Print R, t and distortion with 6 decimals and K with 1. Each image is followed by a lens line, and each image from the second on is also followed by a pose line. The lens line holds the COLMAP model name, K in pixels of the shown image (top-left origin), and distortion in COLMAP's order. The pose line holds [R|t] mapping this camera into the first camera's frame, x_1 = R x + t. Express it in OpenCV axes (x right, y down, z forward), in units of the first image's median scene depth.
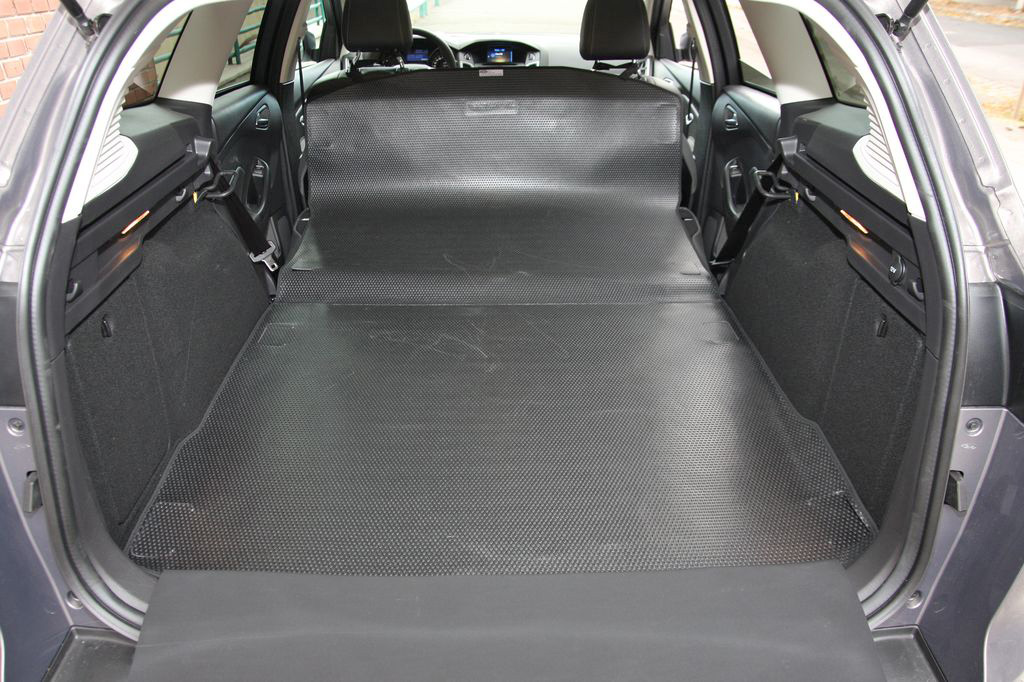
lens RADIAL K [[787.2, 0, 509.6], [0, 787.2, 347.8], [0, 0, 1]] dist [-0.124817, 0.088765]
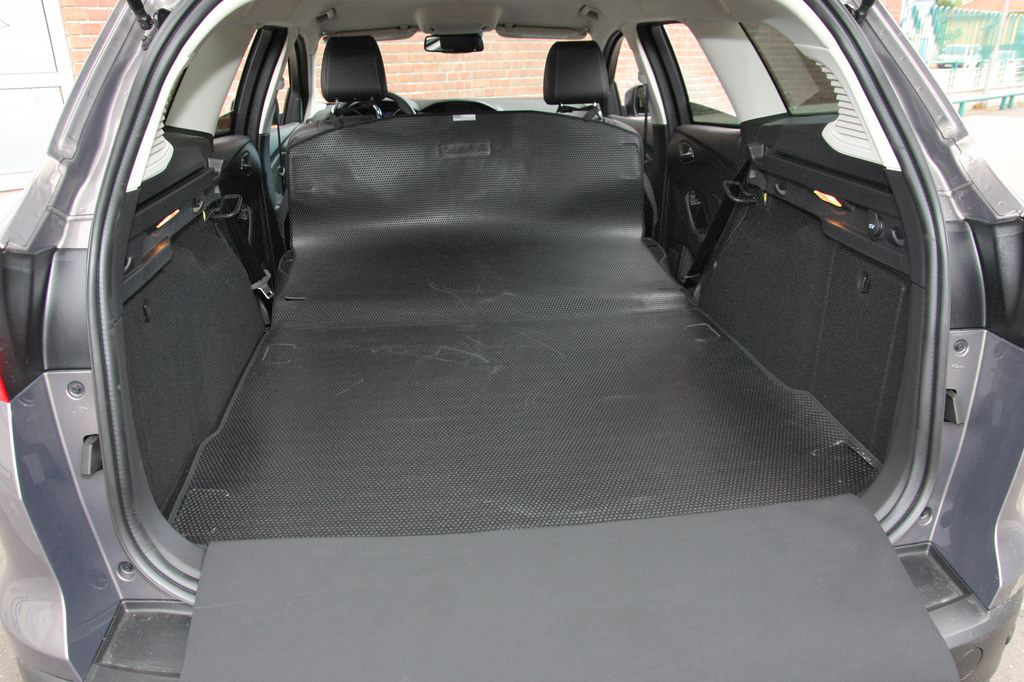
lens RADIAL K [[787.2, 0, 512.5], [0, 787.2, 345.1], [0, 0, 1]] dist [-0.124817, 0.088765]
pose [[0.995183, -0.046742, 0.086180, -0.096900], [0.056343, 0.992044, -0.112578, 0.122942], [-0.080232, 0.116891, 0.989899, -0.043946]]
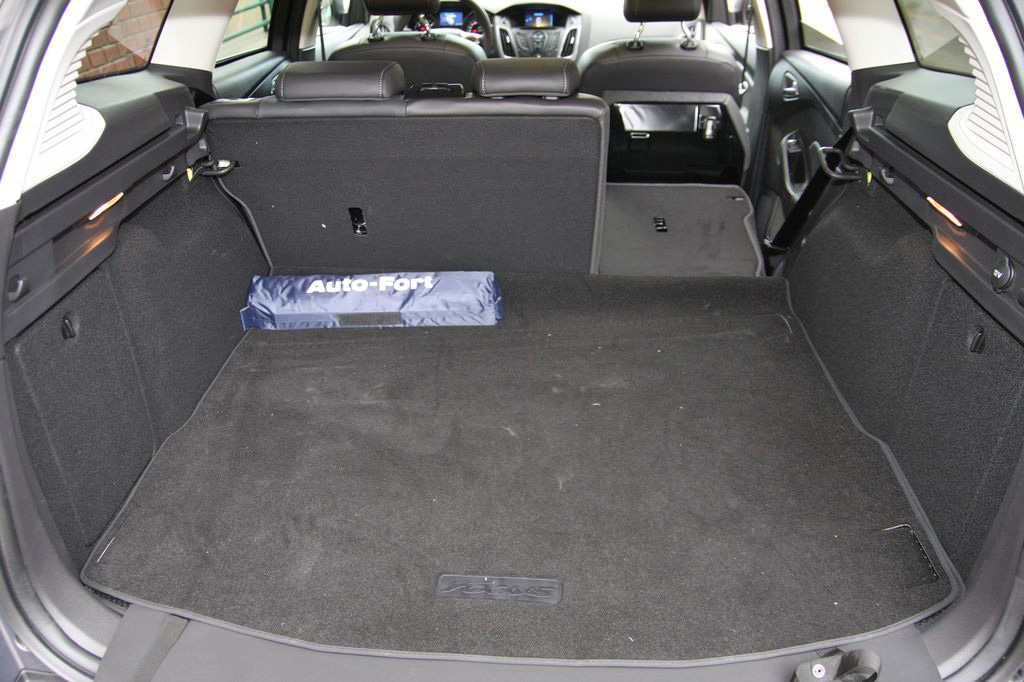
lens RADIAL K [[787.2, 0, 505.3], [0, 787.2, 349.6], [0, 0, 1]] dist [-0.124817, 0.088765]
pose [[0.998092, 0.017249, -0.059285, 0.020305], [-0.014934, 0.999117, 0.039275, -0.032651], [0.059910, -0.038315, 0.997468, 0.117824]]
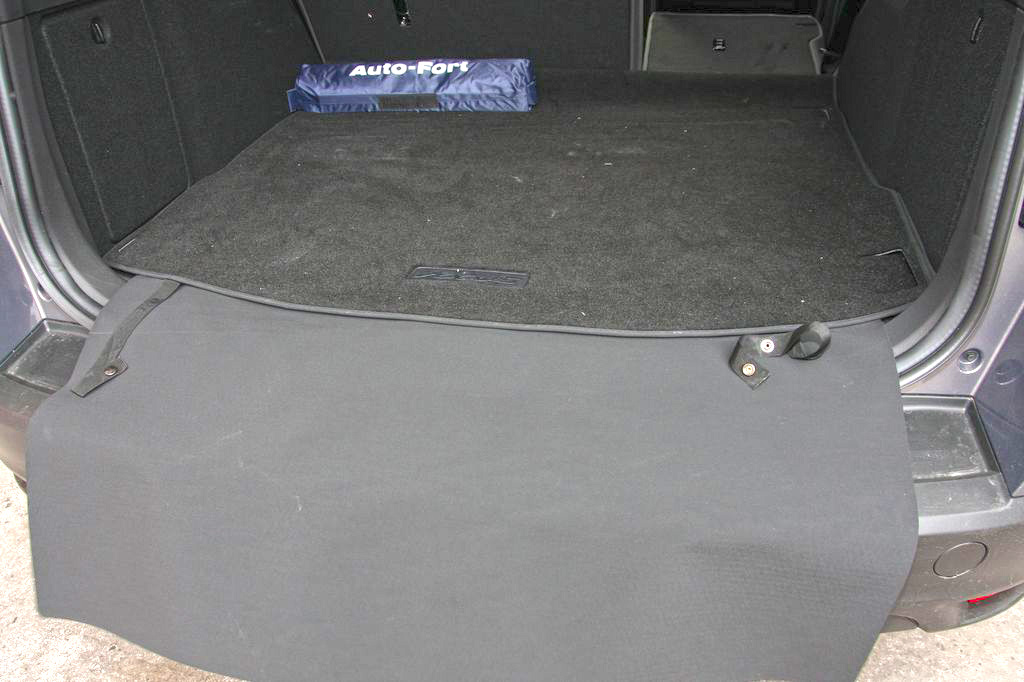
lens RADIAL K [[787.2, 0, 505.7], [0, 787.2, 350.5], [0, 0, 1]] dist [-0.124817, 0.088765]
pose [[0.975848, 0.078897, -0.203707, 0.157003], [-0.054854, 0.991124, 0.121092, 0.174952], [0.211453, -0.106993, 0.971514, 0.100040]]
